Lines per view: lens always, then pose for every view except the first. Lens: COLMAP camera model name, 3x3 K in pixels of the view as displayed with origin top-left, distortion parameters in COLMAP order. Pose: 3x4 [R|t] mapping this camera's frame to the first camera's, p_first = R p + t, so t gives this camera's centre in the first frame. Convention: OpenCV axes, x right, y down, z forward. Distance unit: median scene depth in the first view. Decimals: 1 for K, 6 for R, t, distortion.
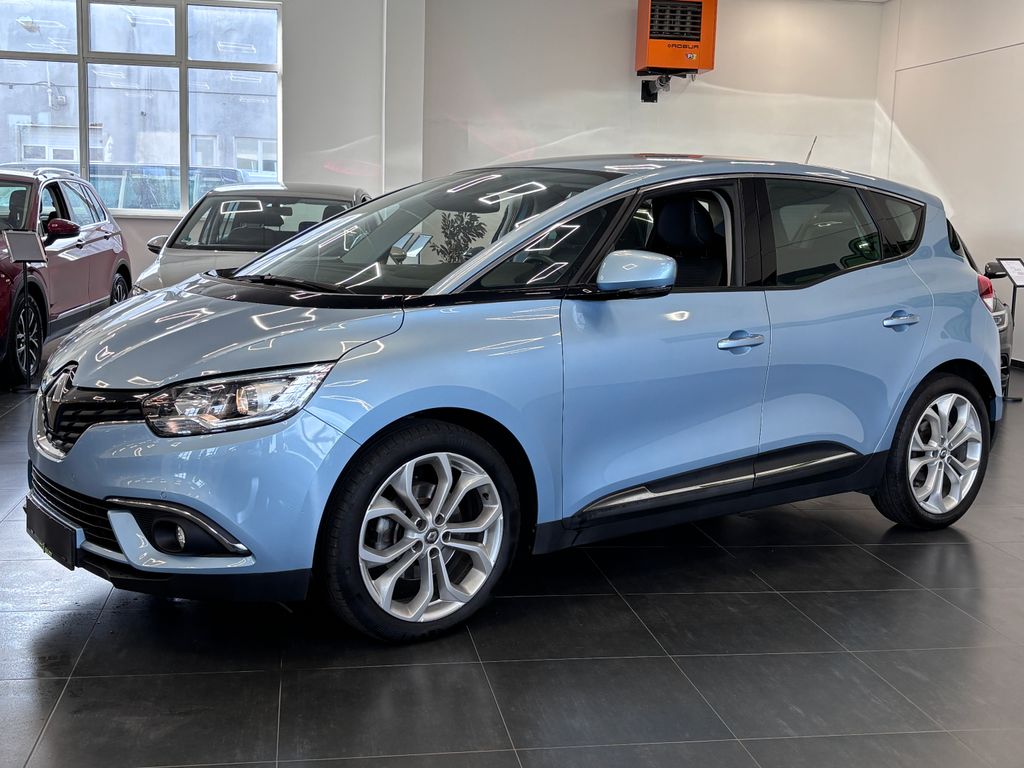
lens RADIAL K [[1245.7, 0, 511.9], [0, 1245.7, 384.7], [0, 0, 1]] dist [0.017409, 0.000000]
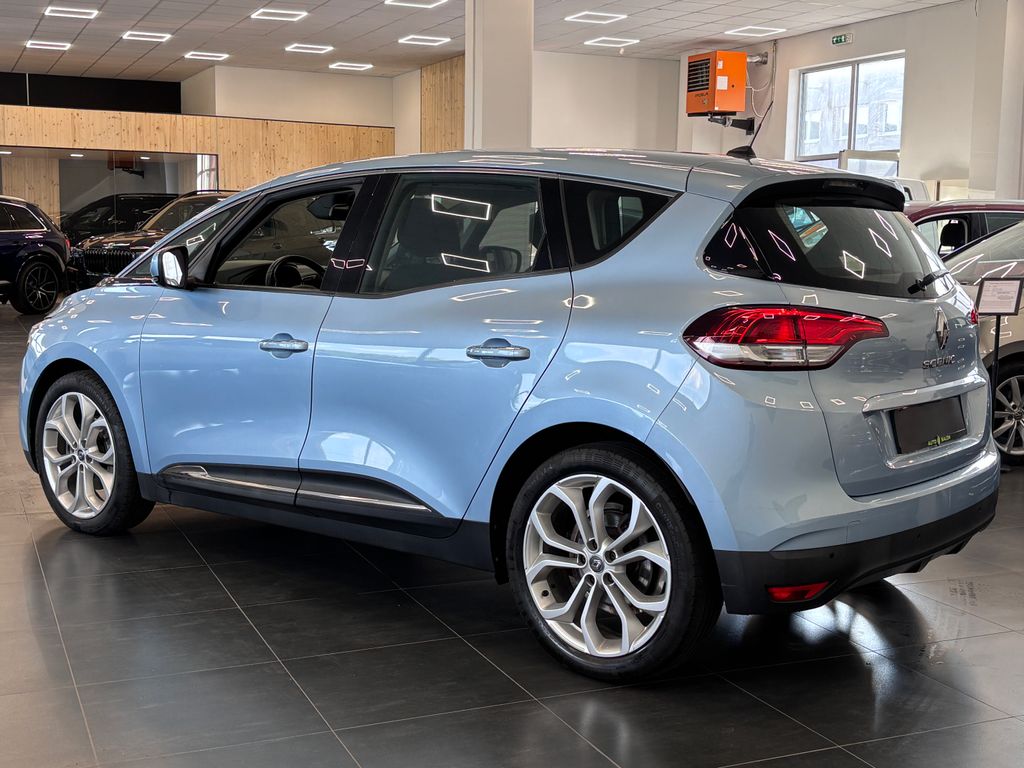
lens RADIAL K [[1281.3, 0, 512.7], [0, 1281.3, 384.4], [0, 0, 1]] dist [0.017507, 0.000000]
pose [[0.258867, 0.089632, -0.961745, 1.154921], [-0.153917, 0.986790, 0.050537, -0.080042], [0.953571, 0.134947, 0.269244, 0.884647]]
